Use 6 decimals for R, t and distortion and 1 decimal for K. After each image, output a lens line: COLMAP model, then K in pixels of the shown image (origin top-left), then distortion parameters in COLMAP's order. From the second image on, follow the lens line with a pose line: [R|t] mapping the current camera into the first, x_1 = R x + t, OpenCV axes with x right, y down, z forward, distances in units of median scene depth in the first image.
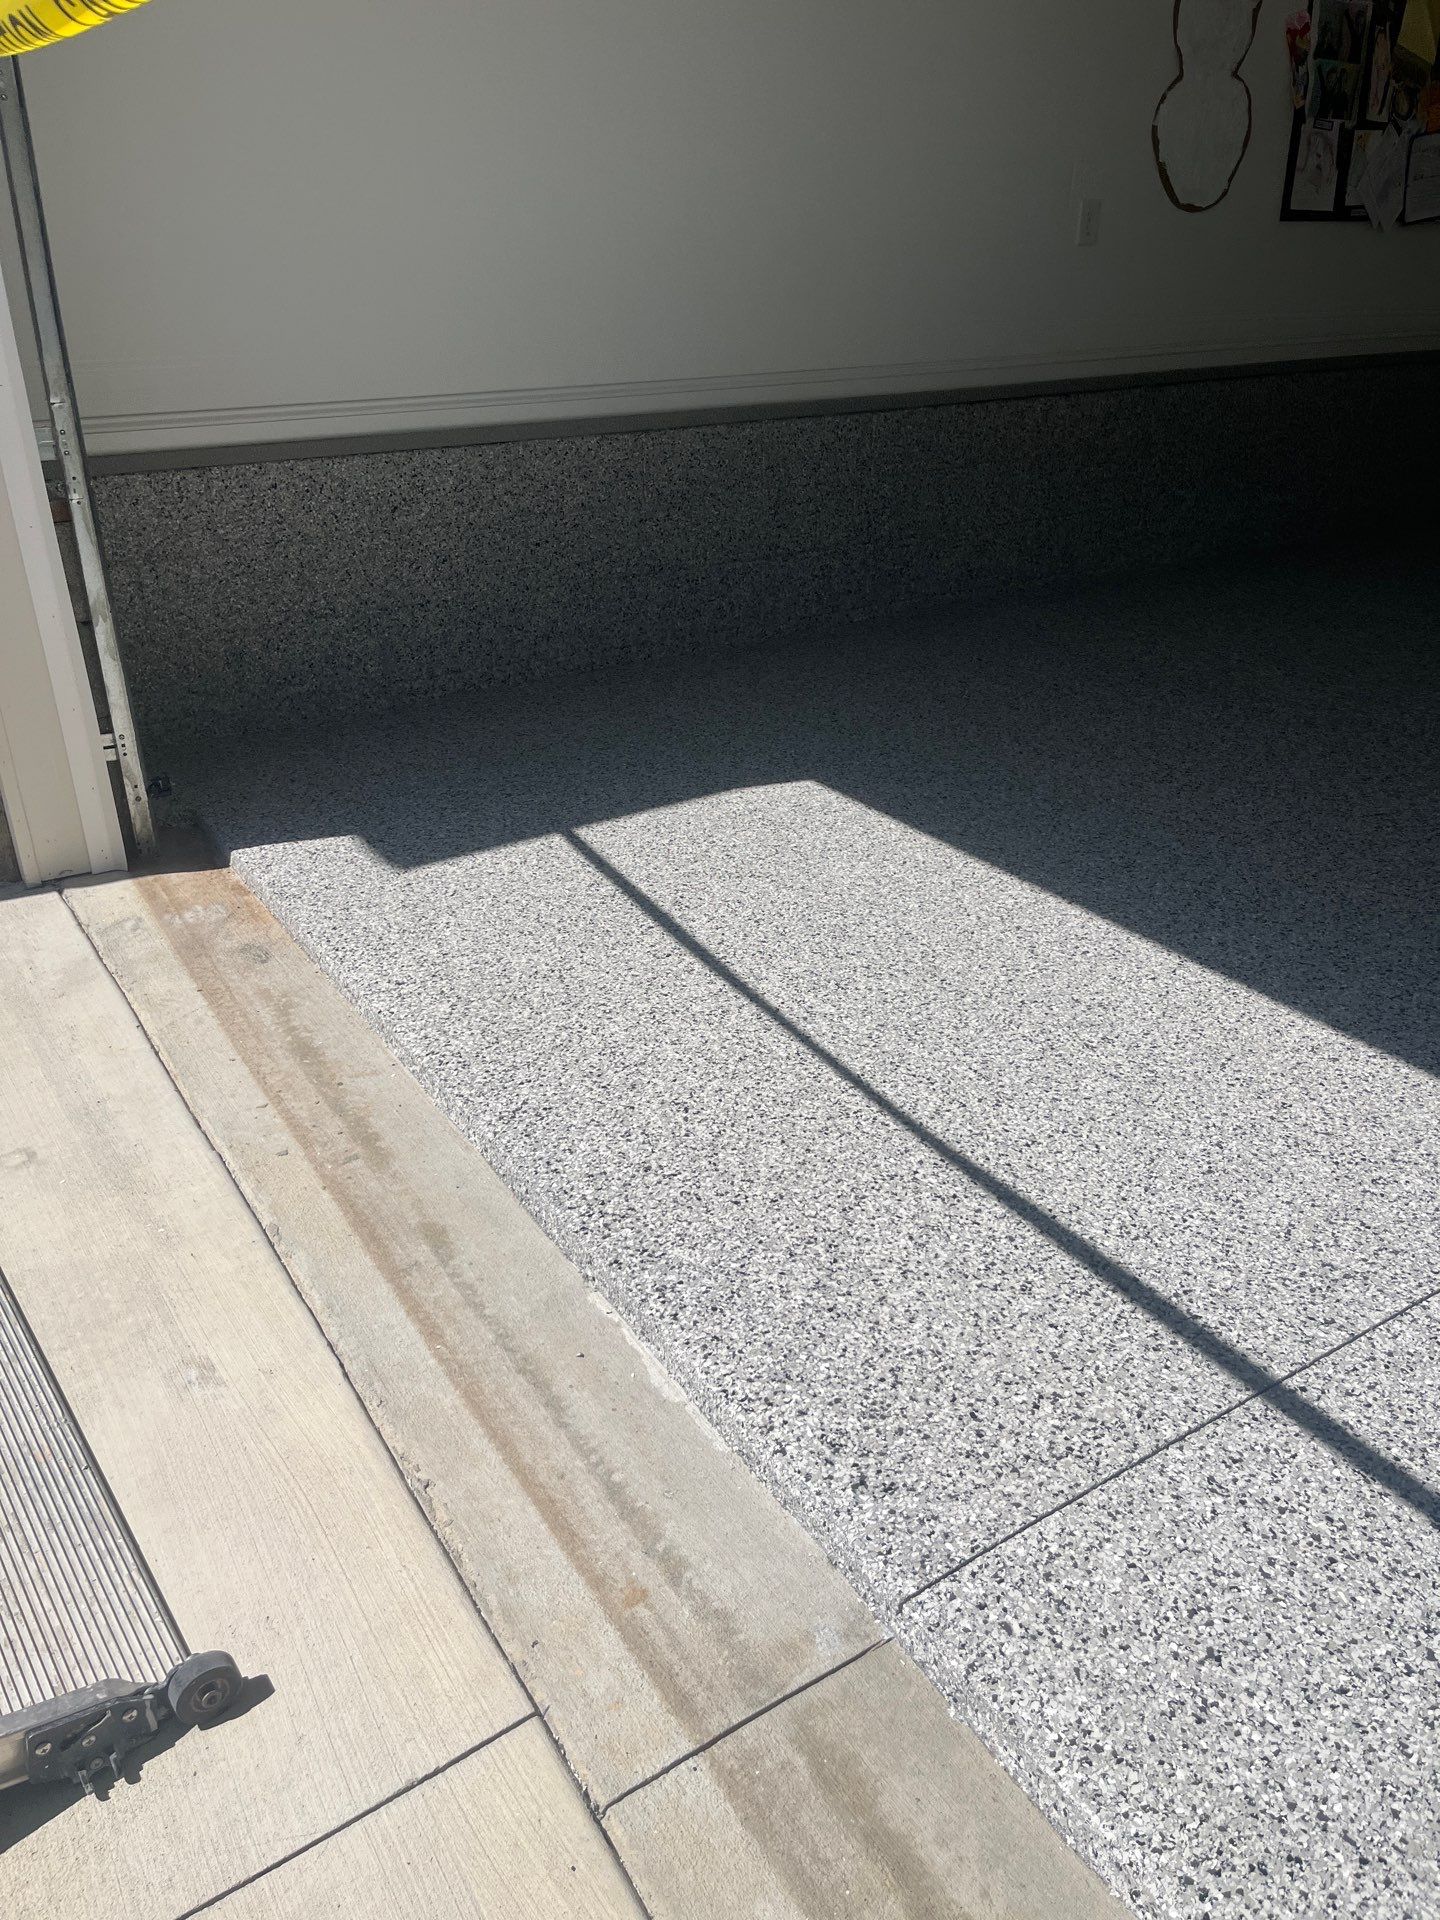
lens RADIAL K [[1451.2, 0, 722.1], [0, 1451.2, 979.7], [0, 0, 1]] dist [0.058224, -0.086546]
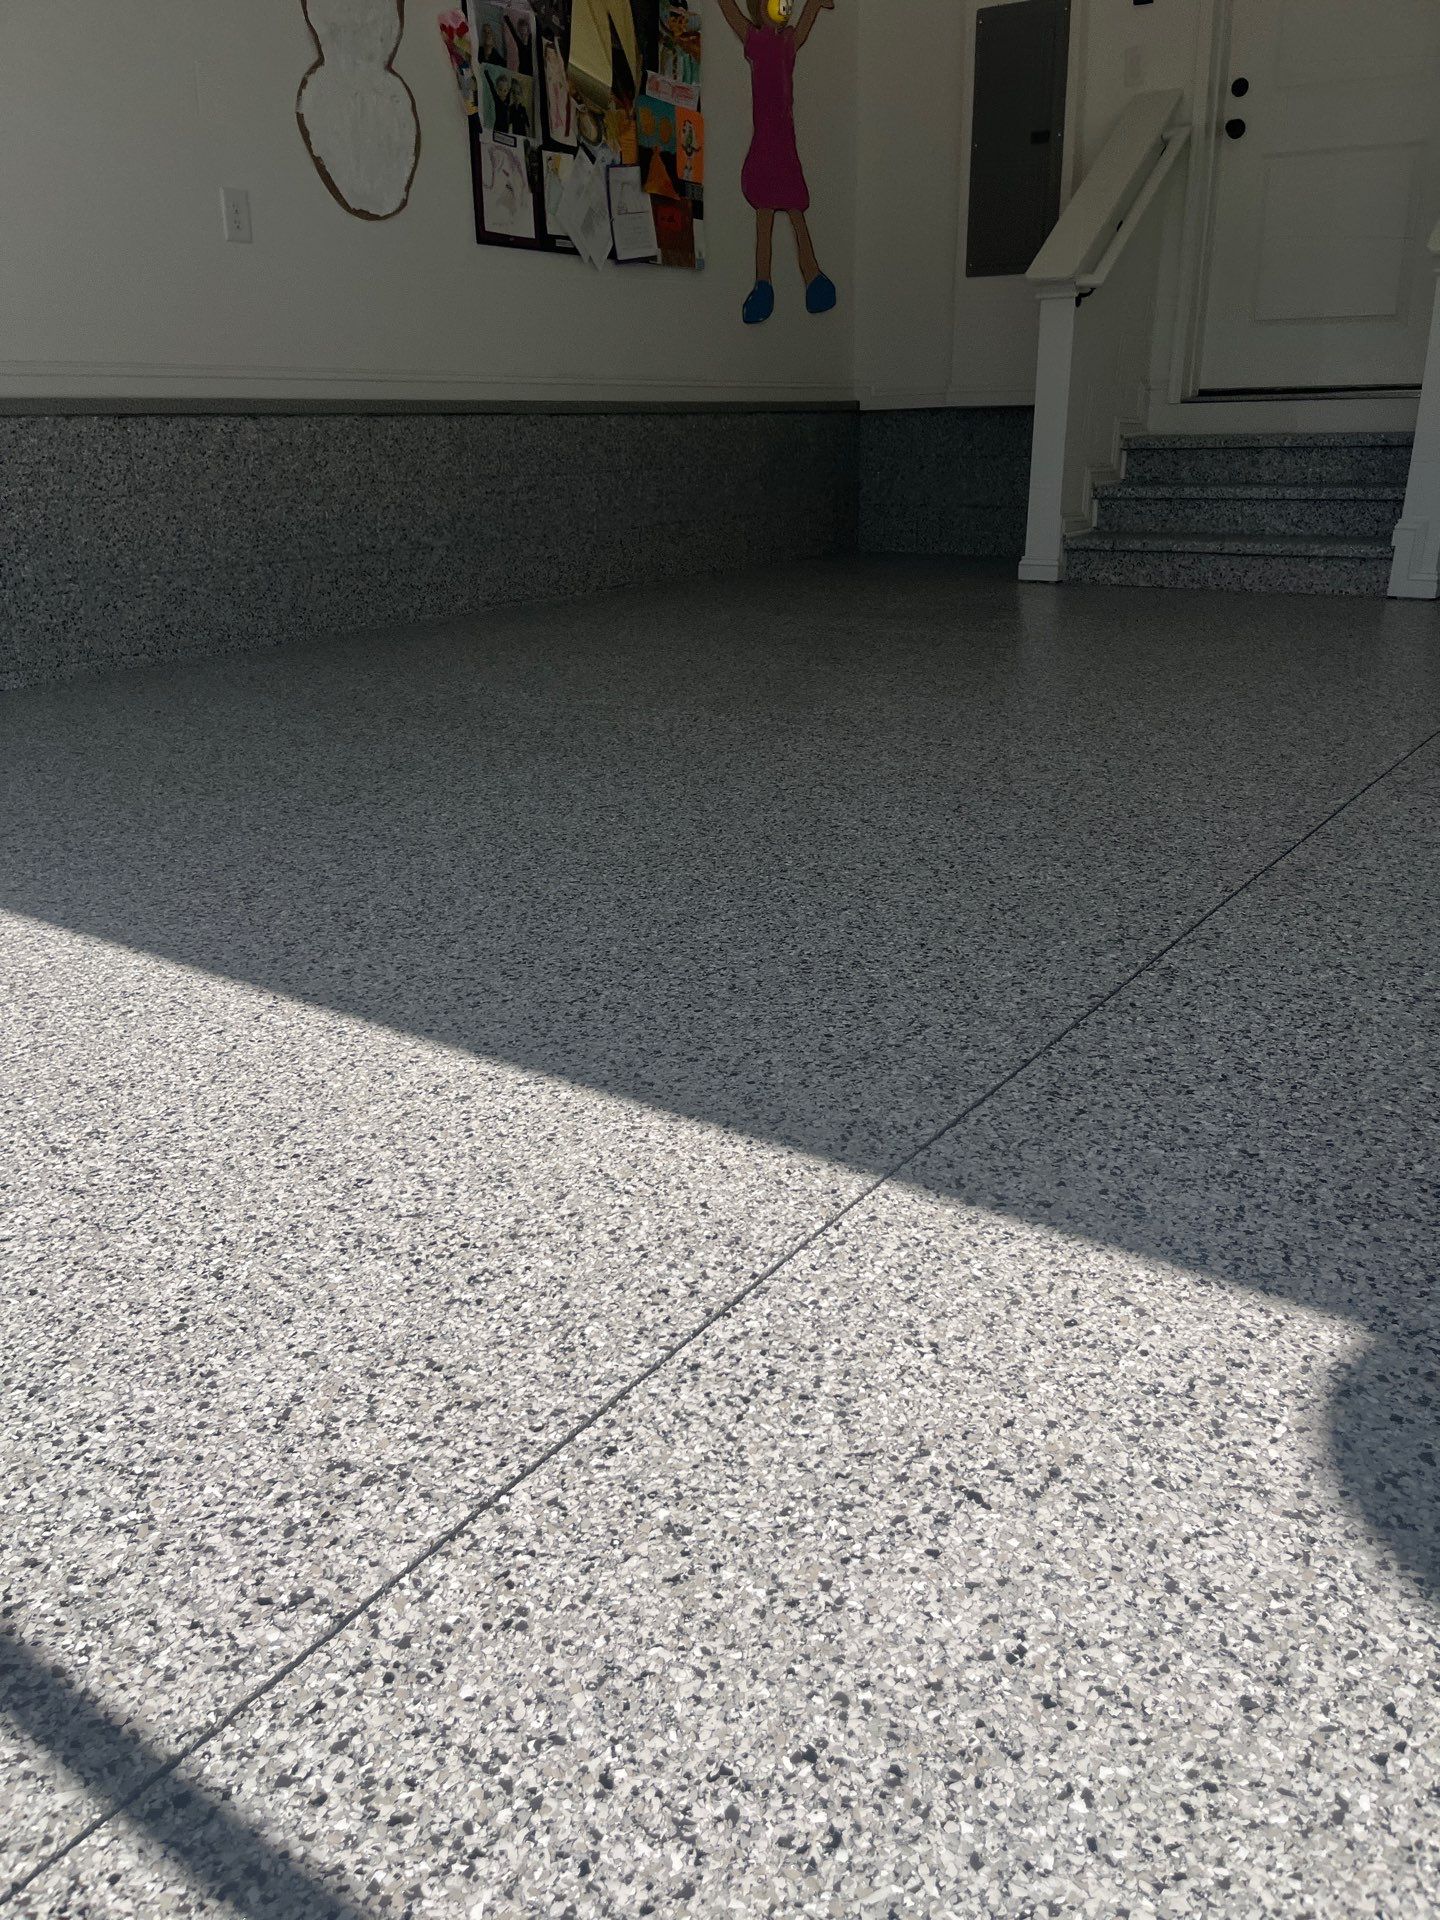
lens RADIAL K [[1451.2, 0, 731.0], [0, 1451.2, 968.4], [0, 0, 1]] dist [0.058224, -0.086546]
pose [[0.924572, -0.136294, 0.355795, 0.362166], [0.180142, 0.979234, -0.093004, 0.092390], [-0.335731, 0.150083, 0.929925, 0.431098]]
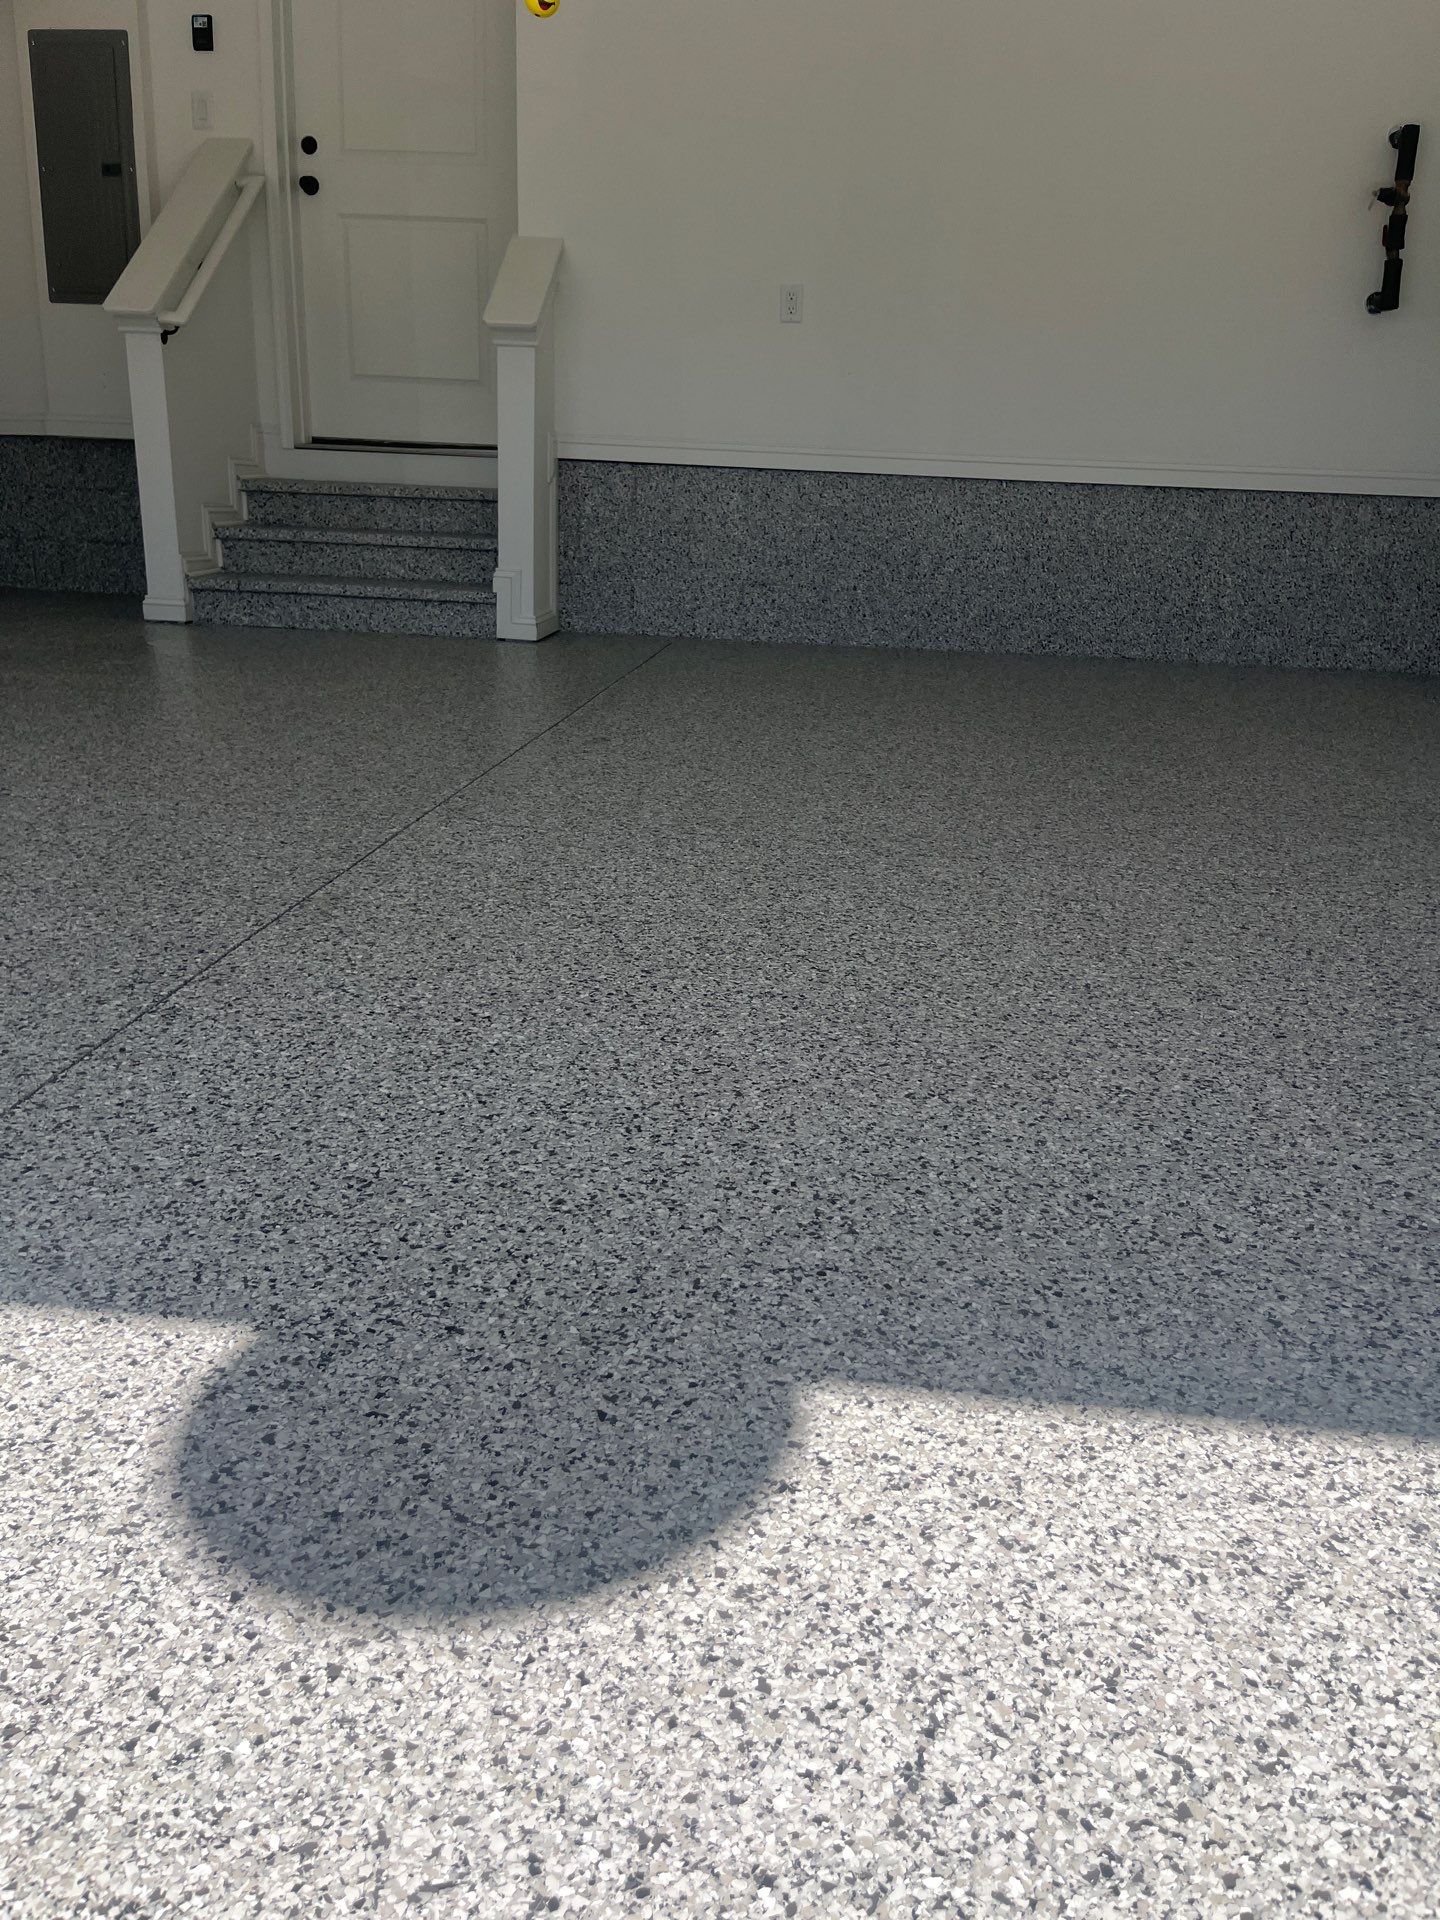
lens RADIAL K [[1451.2, 0, 733.9], [0, 1451.2, 978.9], [0, 0, 1]] dist [0.058224, -0.086546]
pose [[0.622585, -0.224452, 0.749673, 0.471951], [0.322513, 0.946438, 0.015523, 0.136539], [-0.713003, 0.232115, 0.661627, 0.331562]]
